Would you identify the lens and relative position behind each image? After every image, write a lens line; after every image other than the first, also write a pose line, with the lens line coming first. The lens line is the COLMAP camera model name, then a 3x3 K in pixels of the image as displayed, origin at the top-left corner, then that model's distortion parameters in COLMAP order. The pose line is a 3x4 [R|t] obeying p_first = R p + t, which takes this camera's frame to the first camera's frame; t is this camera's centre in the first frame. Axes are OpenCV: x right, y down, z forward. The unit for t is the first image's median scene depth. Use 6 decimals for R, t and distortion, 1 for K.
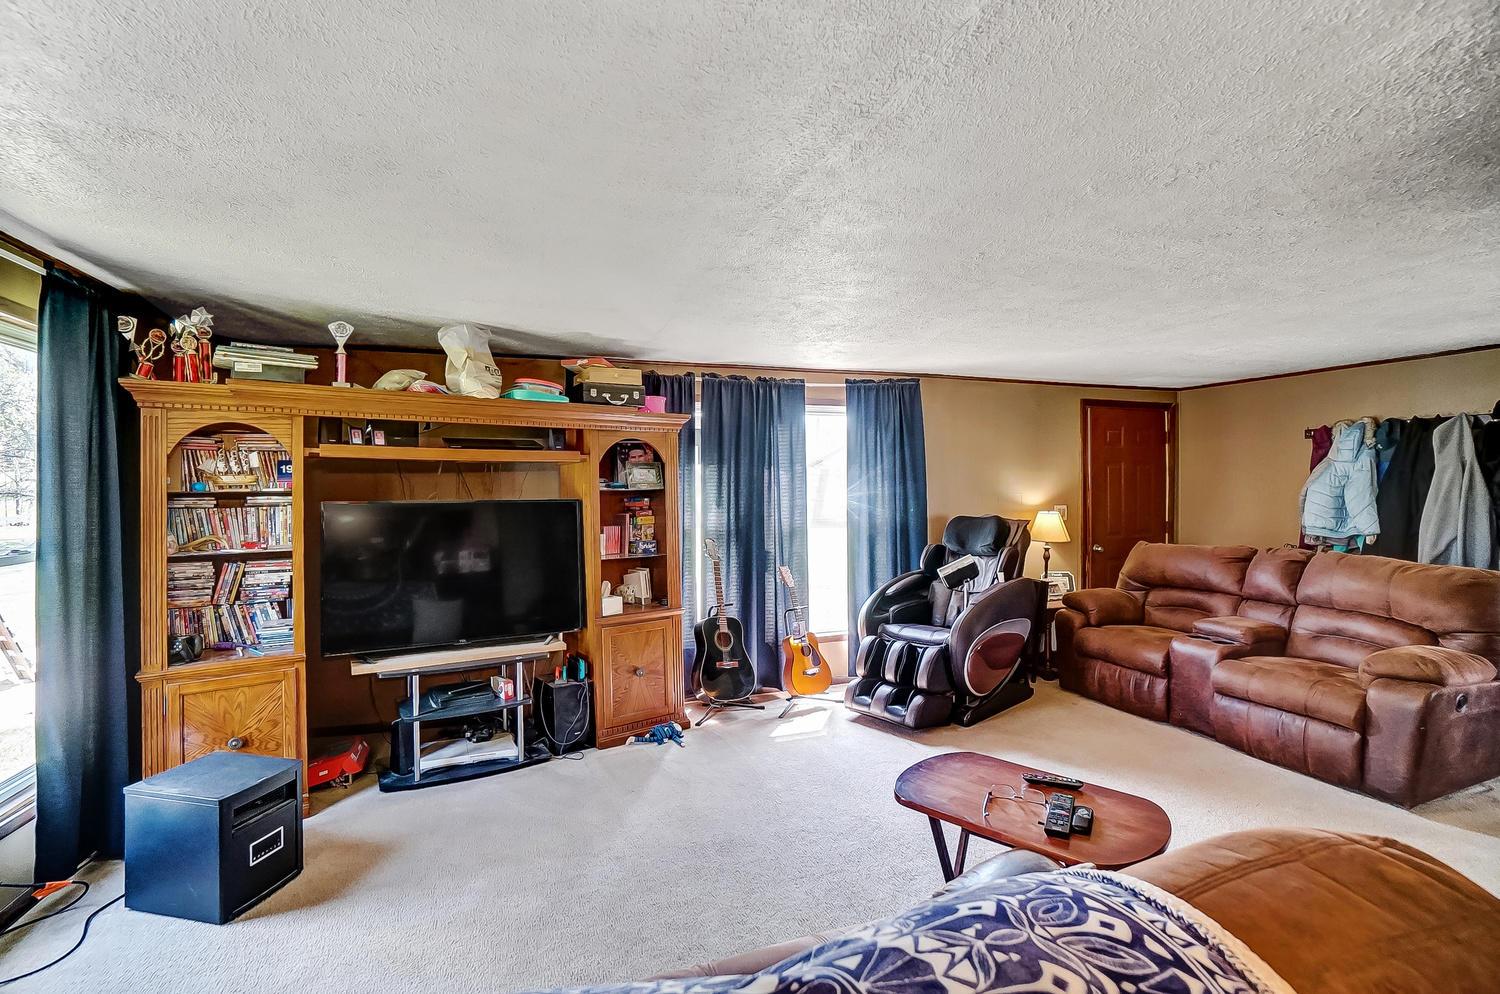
lens RADIAL K [[675.4, 0, 727.7], [0, 675.4, 494.6], [0, 0, 1]] dist [-0.051754, 0.021419]
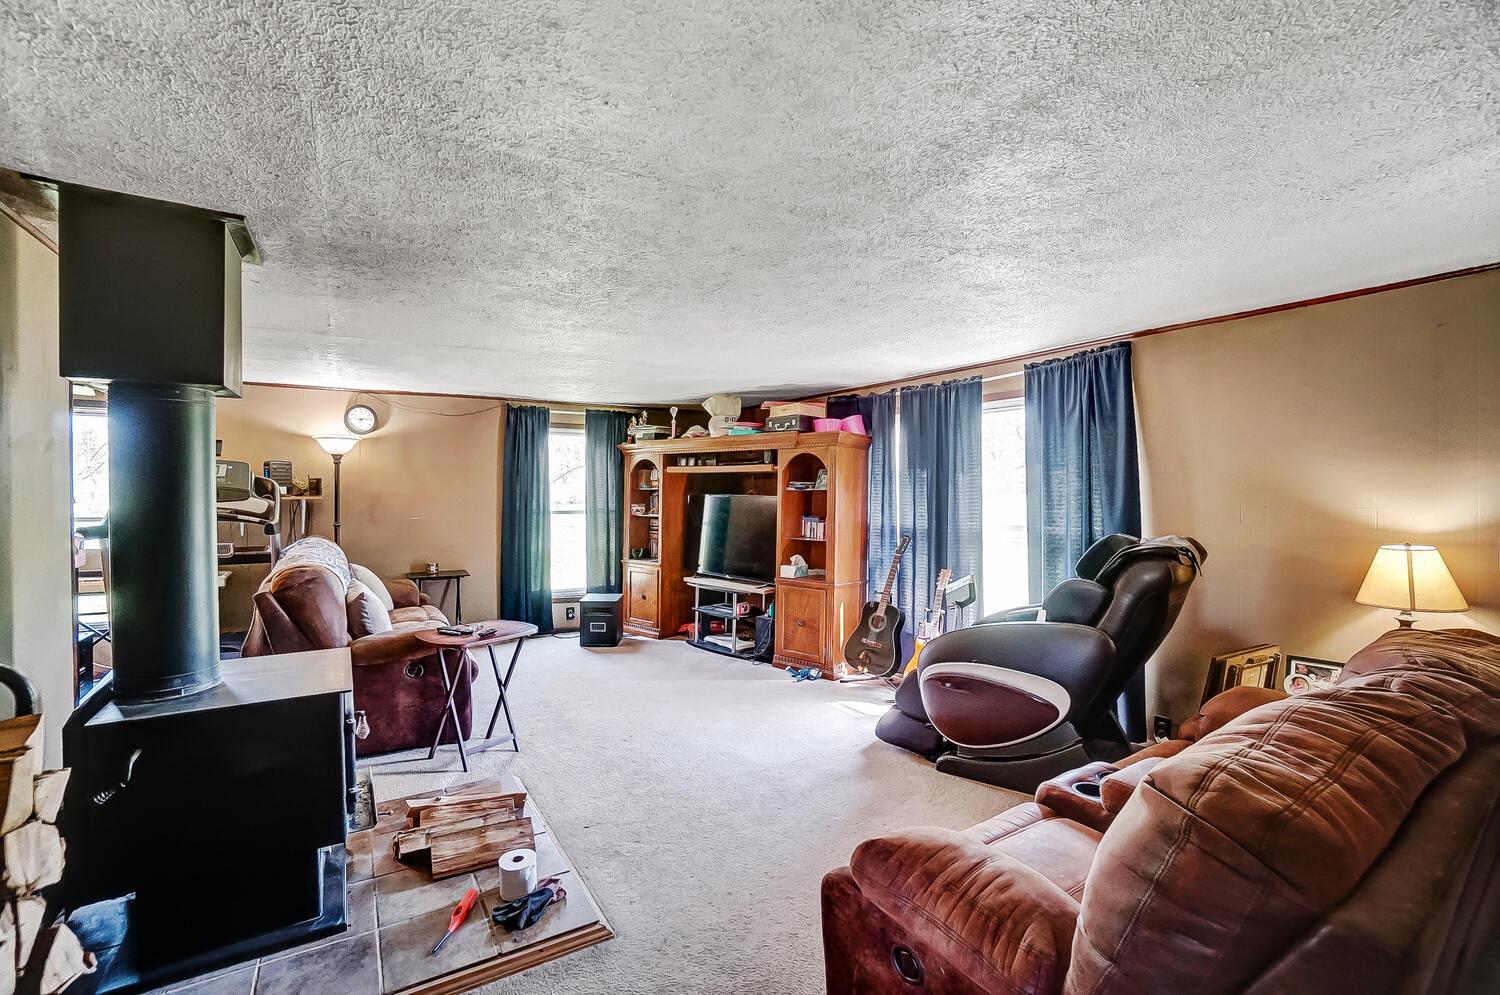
lens RADIAL K [[675.4, 0, 727.7], [0, 675.4, 495.1], [0, 0, 1]] dist [-0.051754, 0.021419]
pose [[0.220119, 0.021082, -0.975245, 1.020718], [-0.008976, 0.999768, 0.019586, -0.020269], [0.975432, 0.004443, 0.220258, 0.481349]]
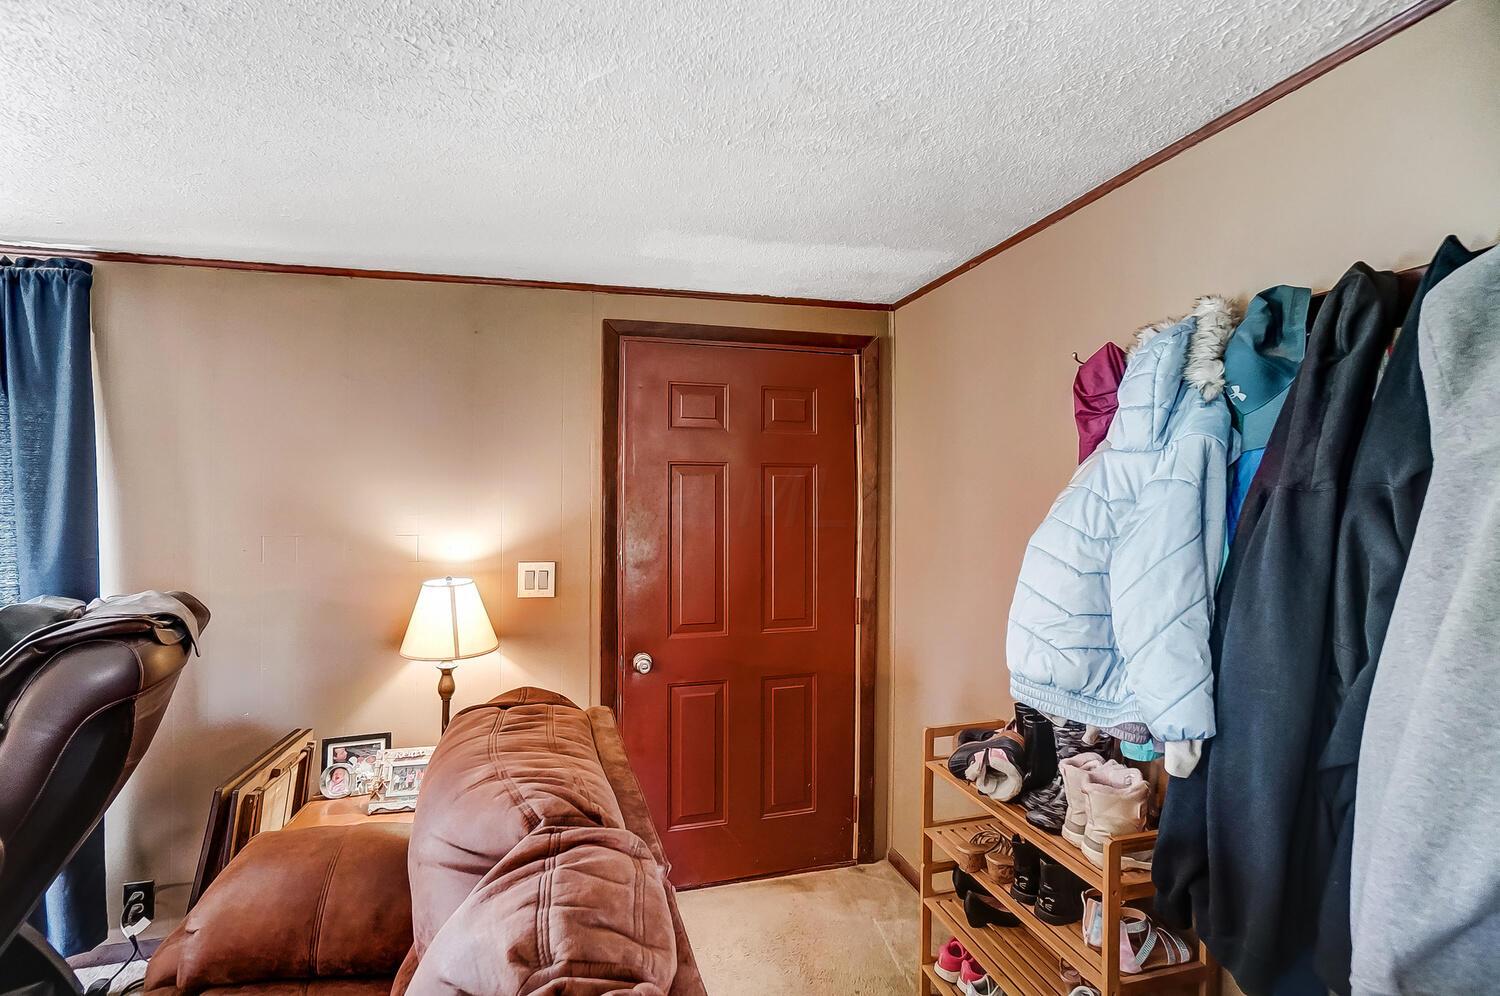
lens RADIAL K [[669.7, 0, 717.8], [0, 669.7, 478.0], [0, 0, 1]] dist [-0.055980, 0.020117]
pose [[0.995650, 0.003768, -0.093096, 0.826208], [-0.007994, 0.998952, -0.045071, -0.024820], [0.092828, 0.045619, 0.994636, 0.730096]]
